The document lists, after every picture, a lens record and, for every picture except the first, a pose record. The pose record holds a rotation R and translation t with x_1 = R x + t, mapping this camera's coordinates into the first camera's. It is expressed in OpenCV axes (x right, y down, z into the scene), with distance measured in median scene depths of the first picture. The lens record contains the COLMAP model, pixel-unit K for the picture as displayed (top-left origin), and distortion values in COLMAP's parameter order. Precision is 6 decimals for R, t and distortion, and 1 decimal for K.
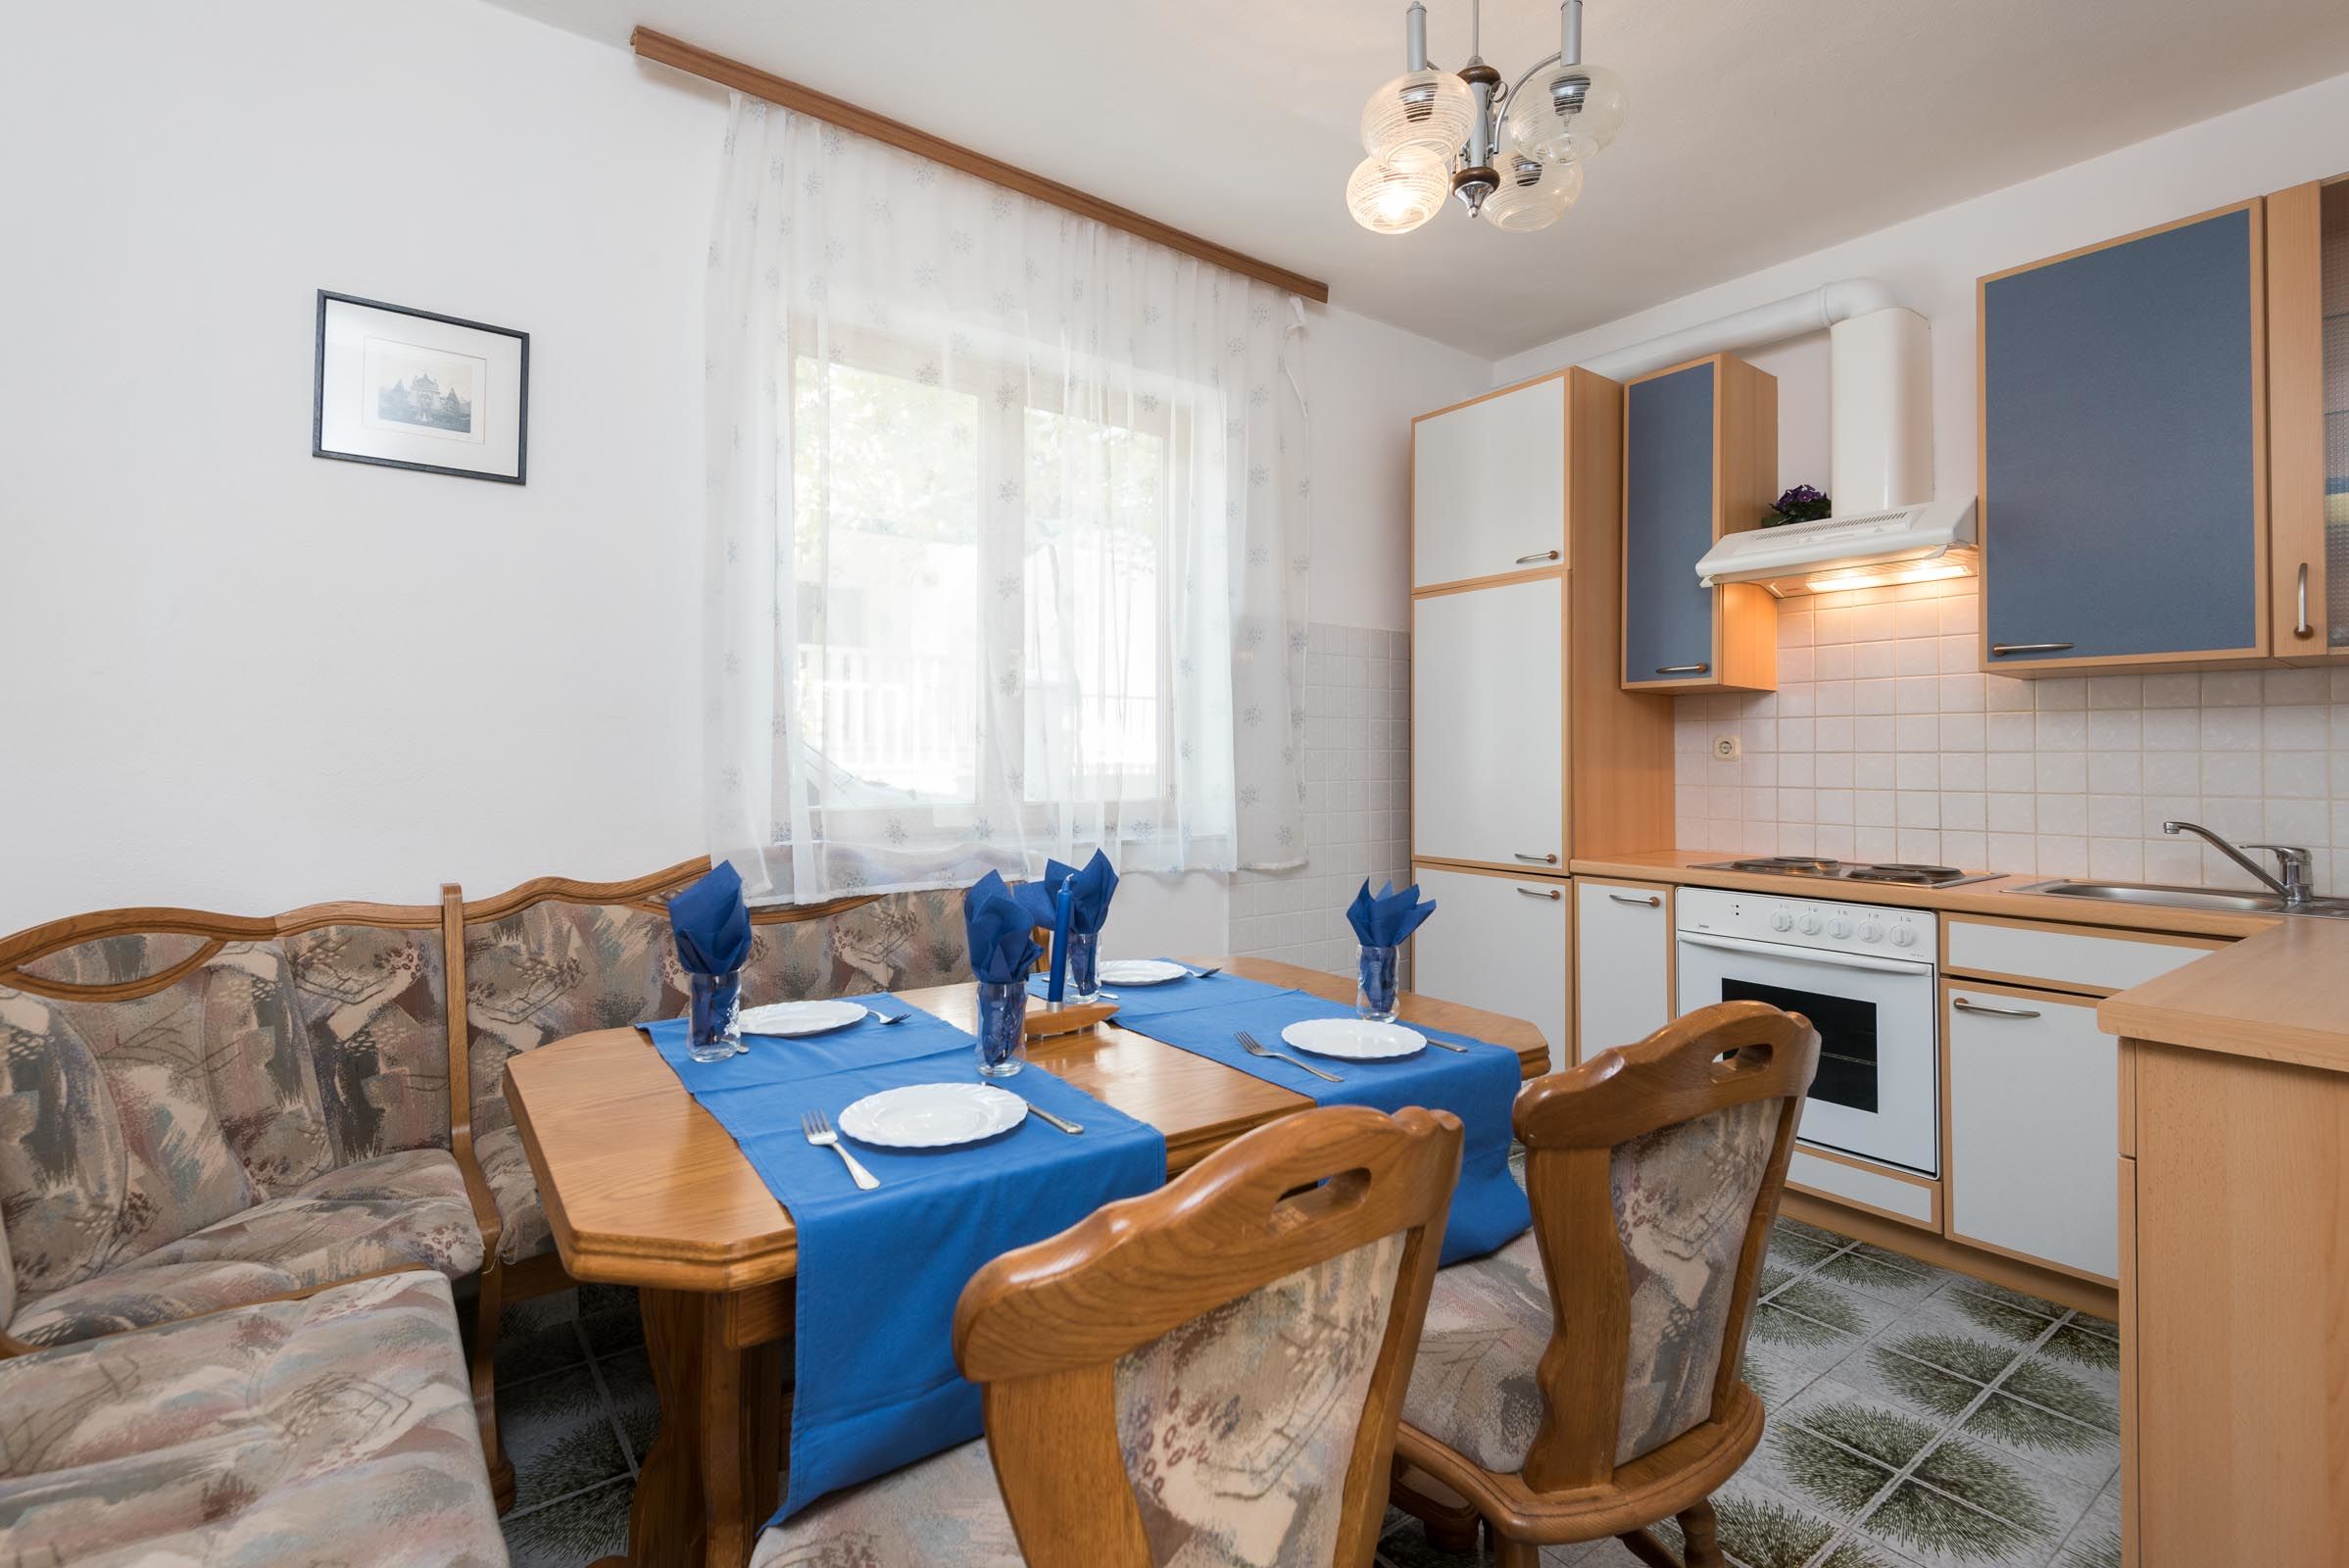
lens RADIAL K [[1091.1, 0, 1172.0], [0, 1091.1, 748.4], [0, 0, 1]] dist [0.032081, -0.017494]
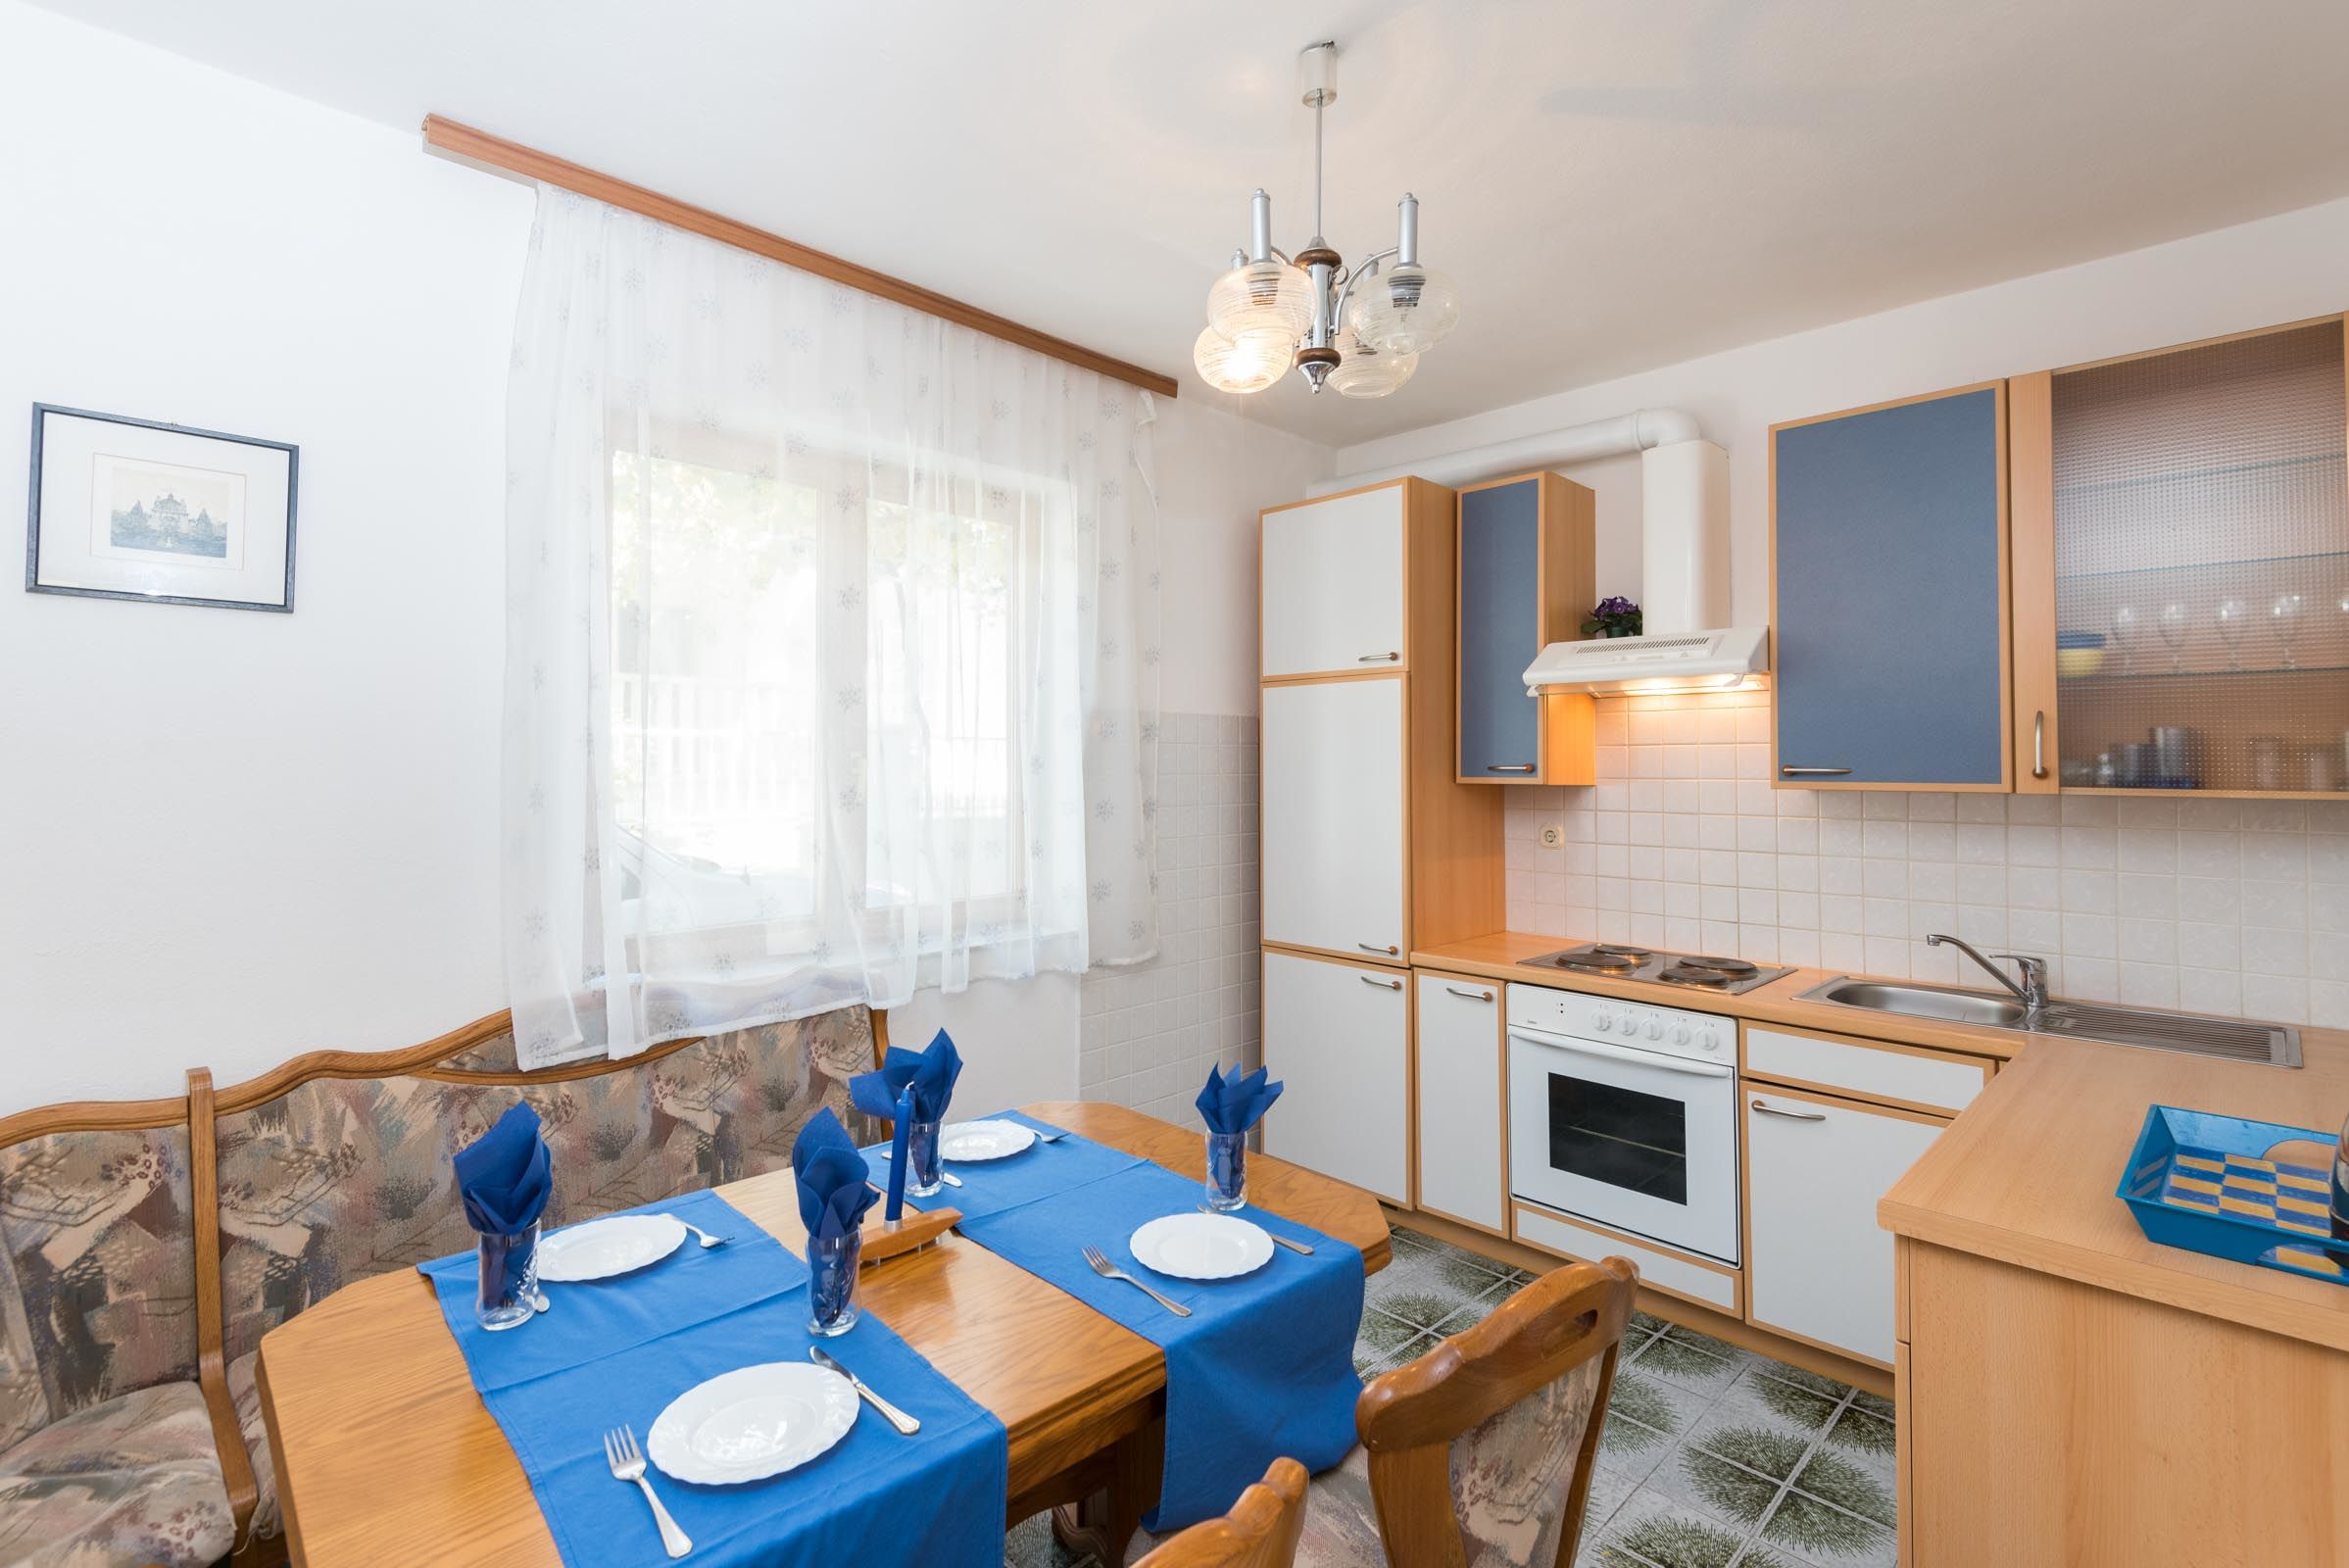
lens RADIAL K [[1091.1, 0, 1172.0], [0, 1091.1, 748.4], [0, 0, 1]] dist [0.032081, -0.017494]
pose [[0.991034, -0.000124, 0.133607, 0.003761], [0.000897, 0.999983, -0.005725, -0.109874], [-0.133604, 0.005794, 0.991018, 0.008500]]
